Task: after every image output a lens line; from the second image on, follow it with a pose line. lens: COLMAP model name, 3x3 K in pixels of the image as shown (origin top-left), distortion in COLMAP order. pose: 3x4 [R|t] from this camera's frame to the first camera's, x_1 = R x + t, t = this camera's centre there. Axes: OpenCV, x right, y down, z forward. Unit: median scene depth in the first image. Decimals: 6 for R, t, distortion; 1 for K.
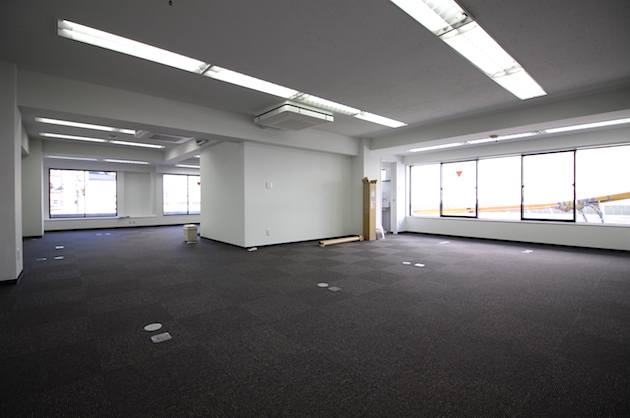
lens RADIAL K [[292.5, 0, 312.4], [0, 292.5, 205.7], [0, 0, 1]] dist [-0.015545, -0.001447]
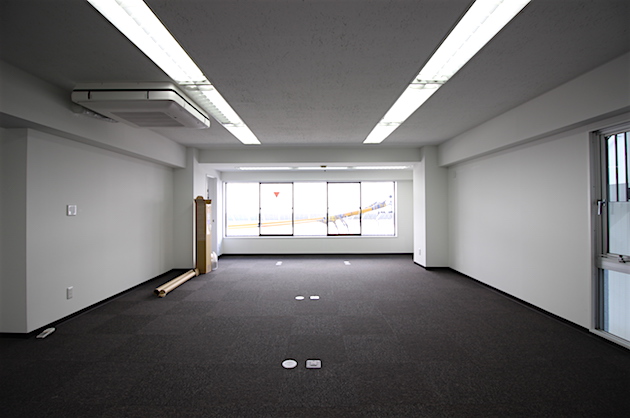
lens RADIAL K [[292.5, 0, 316.1], [0, 292.5, 207.3], [0, 0, 1]] dist [-0.015545, -0.001447]
pose [[0.650133, -0.000660, 0.759820, -0.236247], [0.016920, 0.999764, -0.013609, -0.053168], [-0.759632, 0.021704, 0.649991, 0.238106]]
